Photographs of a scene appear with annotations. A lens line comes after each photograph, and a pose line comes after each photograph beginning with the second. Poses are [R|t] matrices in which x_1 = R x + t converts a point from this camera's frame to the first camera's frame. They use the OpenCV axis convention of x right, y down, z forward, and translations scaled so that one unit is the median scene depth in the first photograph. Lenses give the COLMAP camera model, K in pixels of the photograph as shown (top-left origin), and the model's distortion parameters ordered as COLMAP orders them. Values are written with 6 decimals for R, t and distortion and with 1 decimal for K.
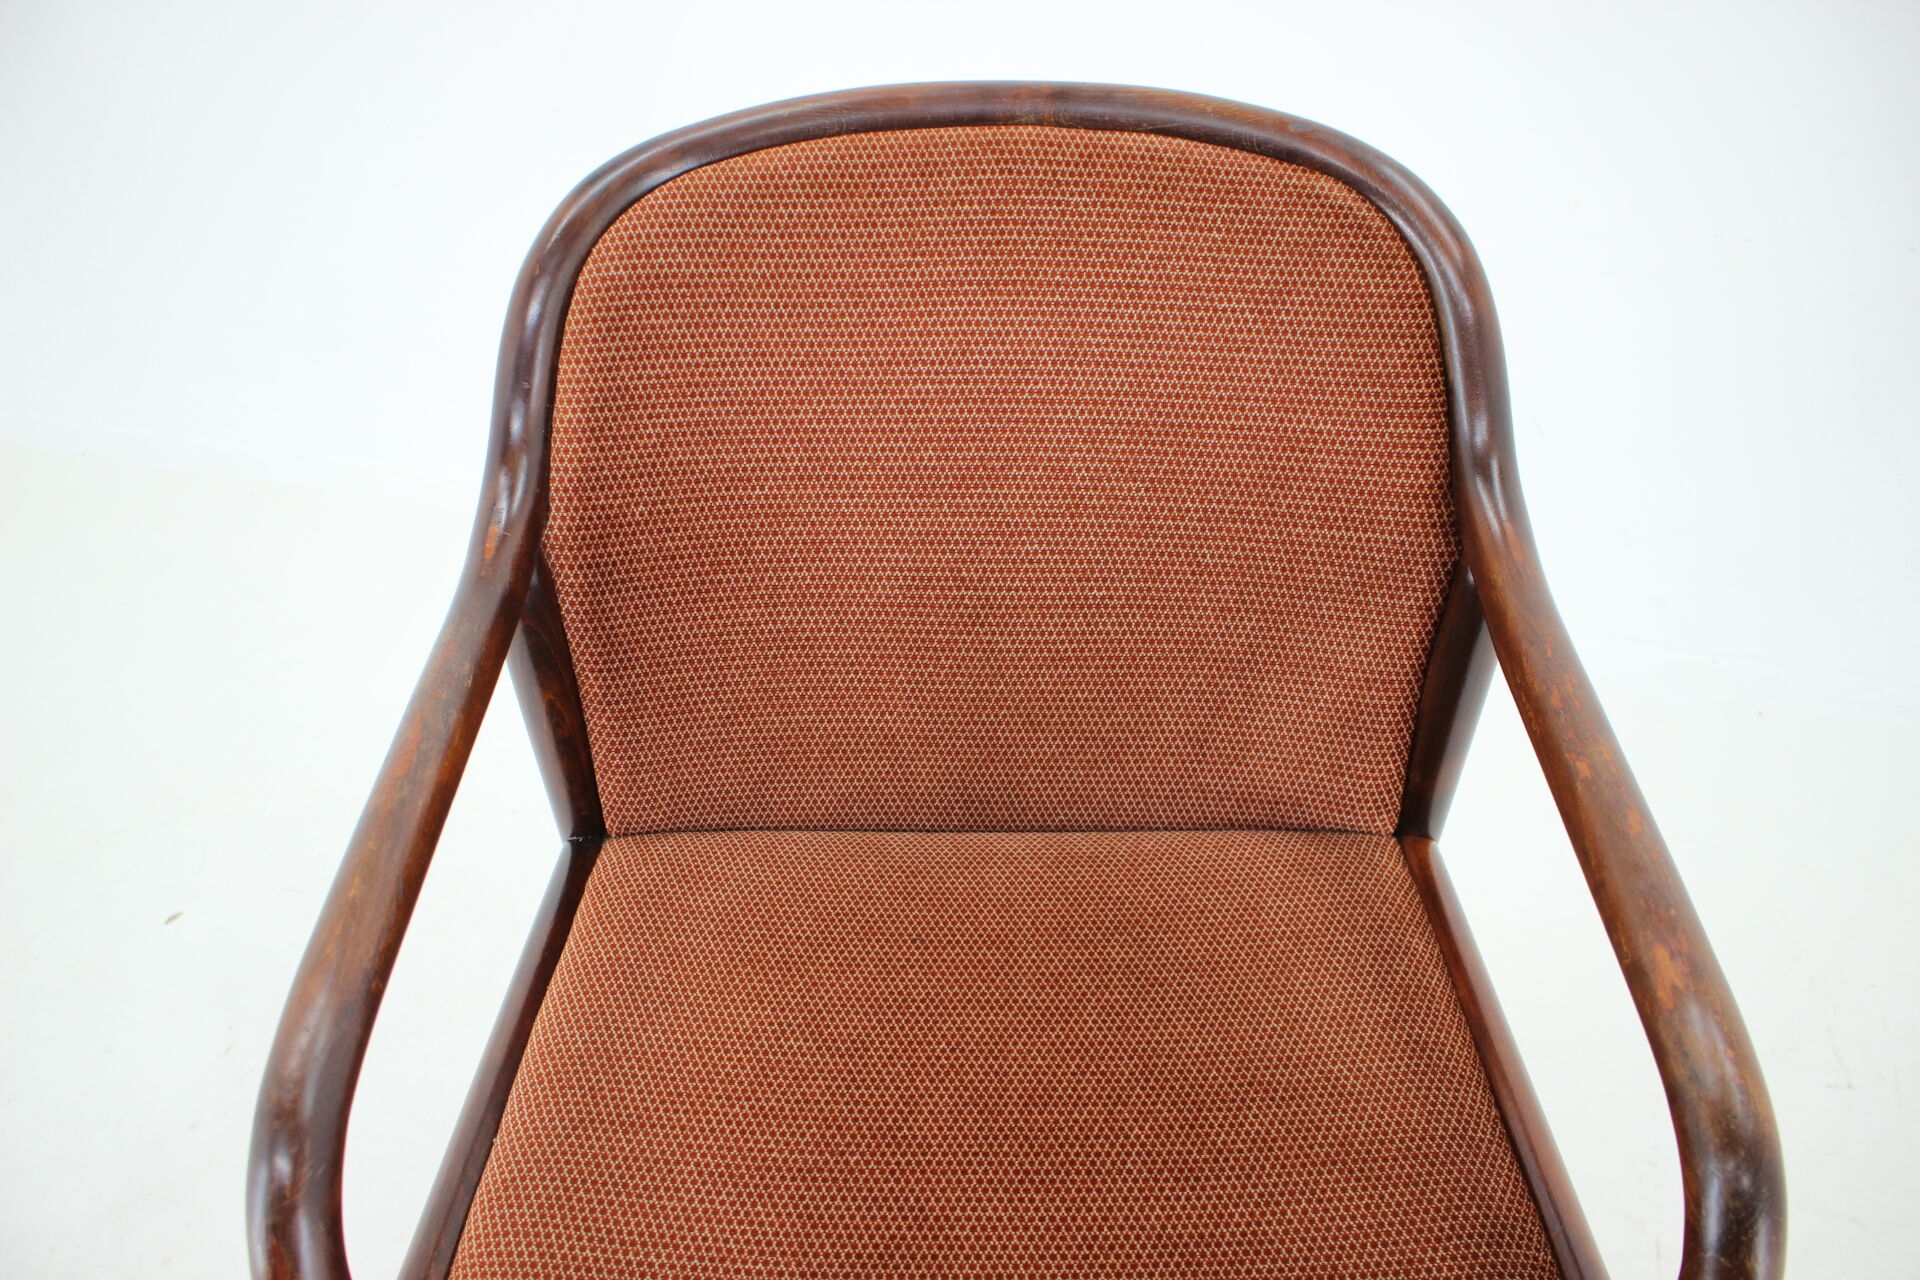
lens RADIAL K [[1609.9, 0, 952.2], [0, 1609.9, 661.2], [0, 0, 1]] dist [-0.151942, 0.116950]
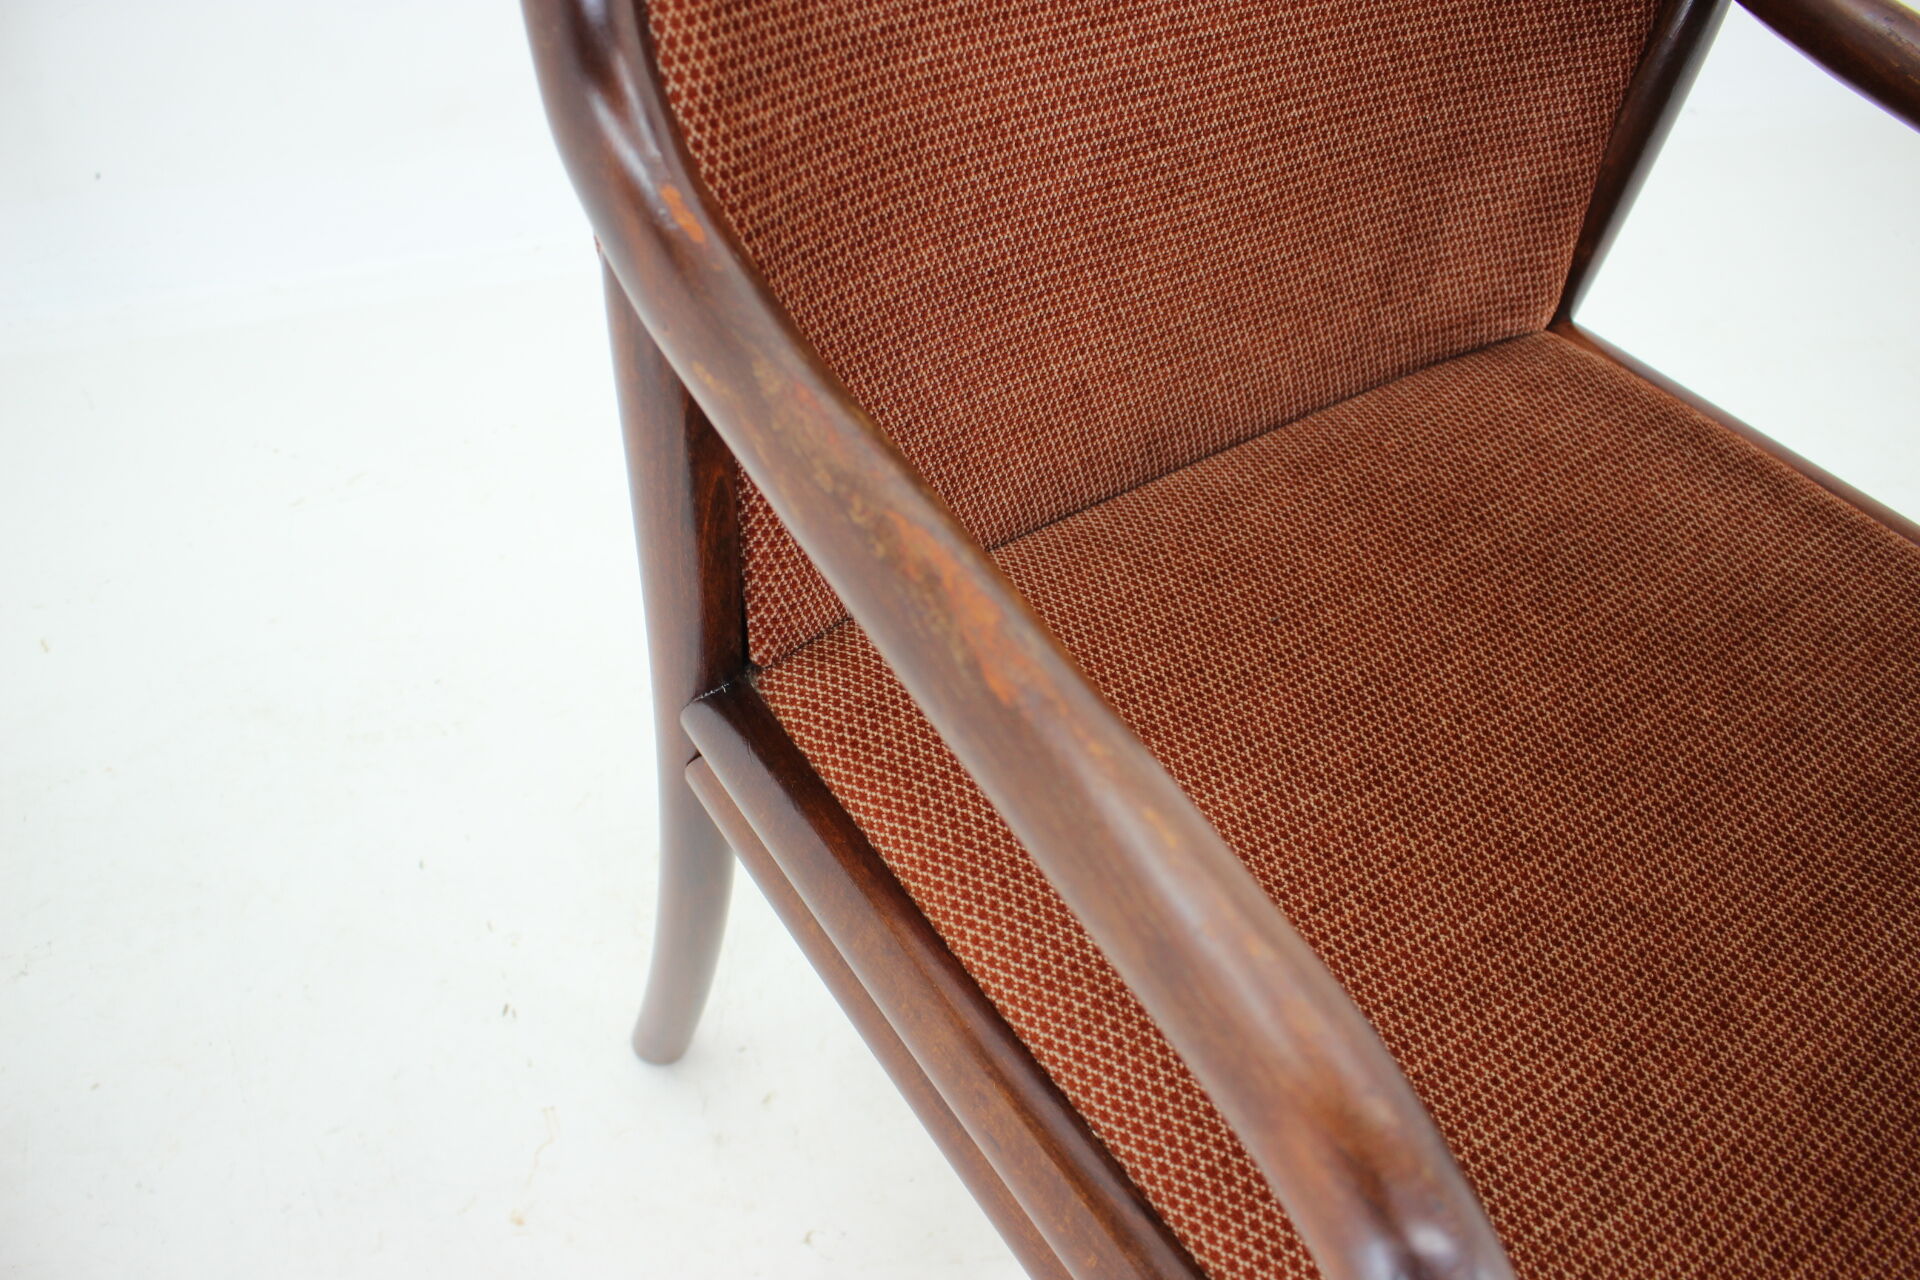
lens RADIAL K [[1609.9, 0, 960.0], [0, 1609.9, 654.9], [0, 0, 1]] dist [-0.151942, 0.116950]
pose [[0.813734, -0.376198, 0.443071, -0.484738], [0.283541, 0.922361, 0.262404, -0.048611], [-0.507386, -0.087898, 0.857224, 0.444652]]
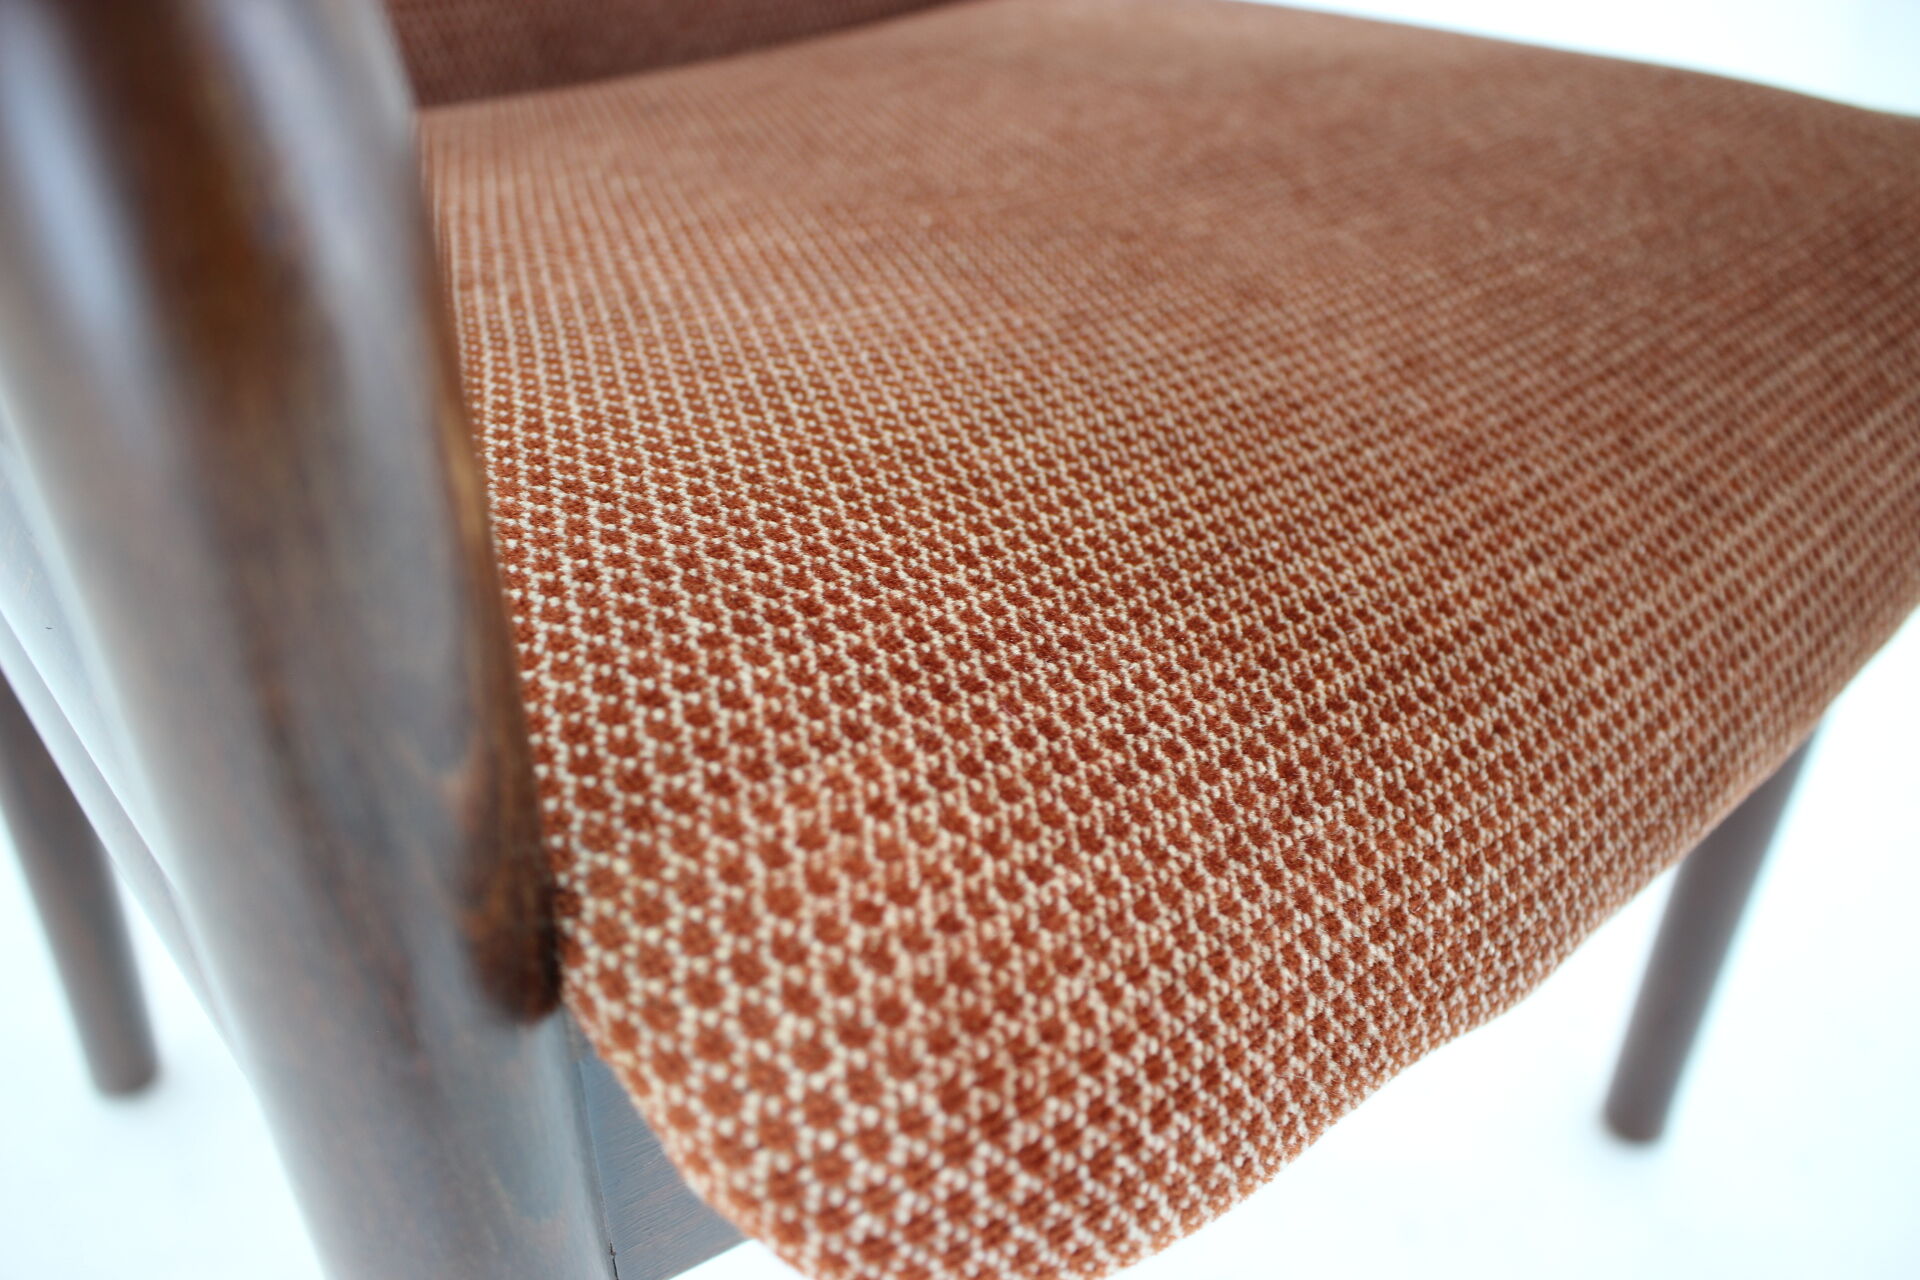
lens RADIAL K [[1605.3, 0, 955.0], [0, 1605.3, 647.2], [0, 0, 1]] dist [-0.129964, 0.049139]
pose [[0.727444, -0.349999, 0.590191, -0.333701], [0.378773, 0.922032, 0.079930, 0.347384], [-0.572150, 0.165404, 0.803297, 0.548726]]
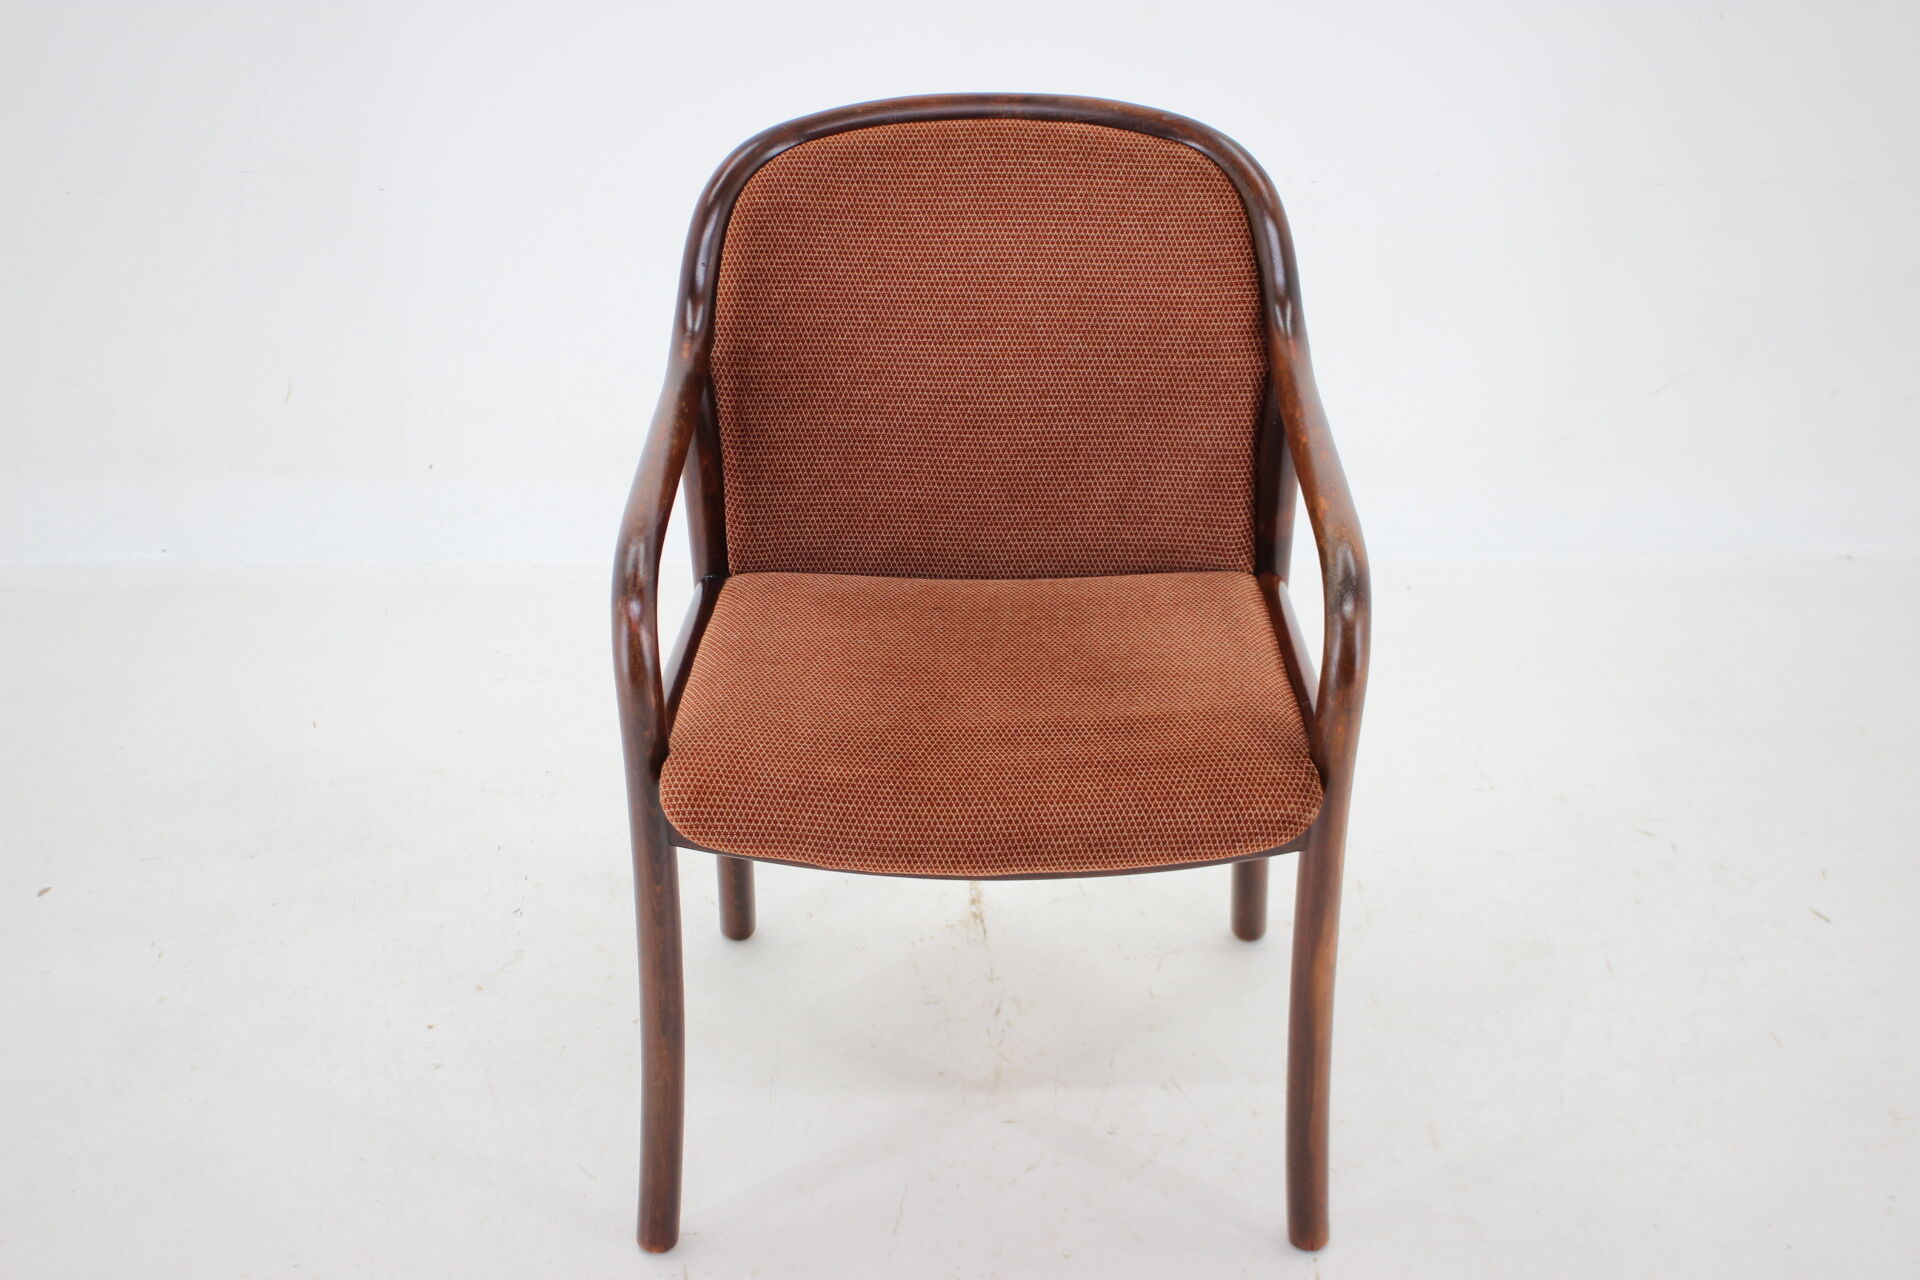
lens RADIAL K [[2810.1, 0, 960.3], [0, 2810.1, 638.3], [0, 0, 1]] dist [-0.013560, 0.000000]
pose [[0.999988, 0.003680, 0.003299, -0.008490], [-0.002977, 0.981299, -0.192466, 0.750615], [-0.003945, 0.192454, 0.981298, -1.754378]]
